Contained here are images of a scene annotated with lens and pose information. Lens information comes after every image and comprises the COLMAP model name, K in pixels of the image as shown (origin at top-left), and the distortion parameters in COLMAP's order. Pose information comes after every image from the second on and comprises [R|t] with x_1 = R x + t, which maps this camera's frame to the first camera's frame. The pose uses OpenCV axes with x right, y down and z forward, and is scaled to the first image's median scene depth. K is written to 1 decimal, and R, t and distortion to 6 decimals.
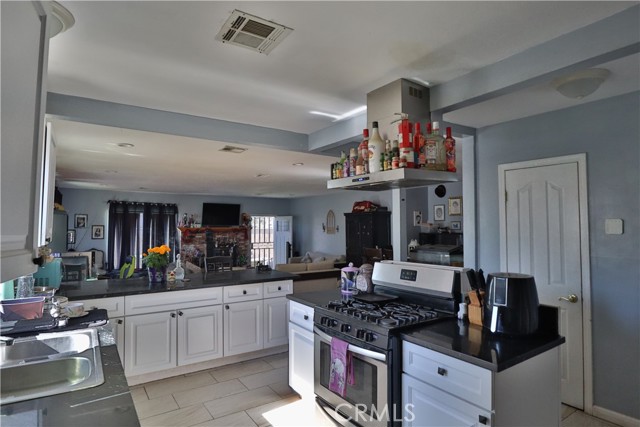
lens RADIAL K [[361.5, 0, 320.1], [0, 361.5, 211.7], [0, 0, 1]] dist [-0.041208, 0.016442]
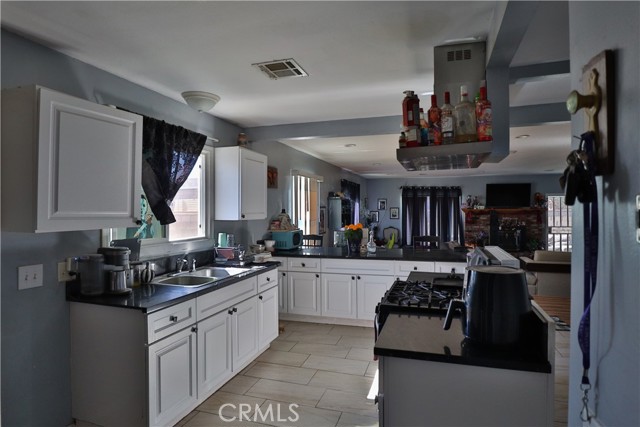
lens RADIAL K [[361.5, 0, 318.5], [0, 361.5, 211.0], [0, 0, 1]] dist [-0.041208, 0.016442]
pose [[0.615431, 0.002437, -0.788187, 0.168027], [0.036168, 0.998855, 0.031329, 0.002127], [0.787361, -0.047788, 0.614638, 0.039728]]
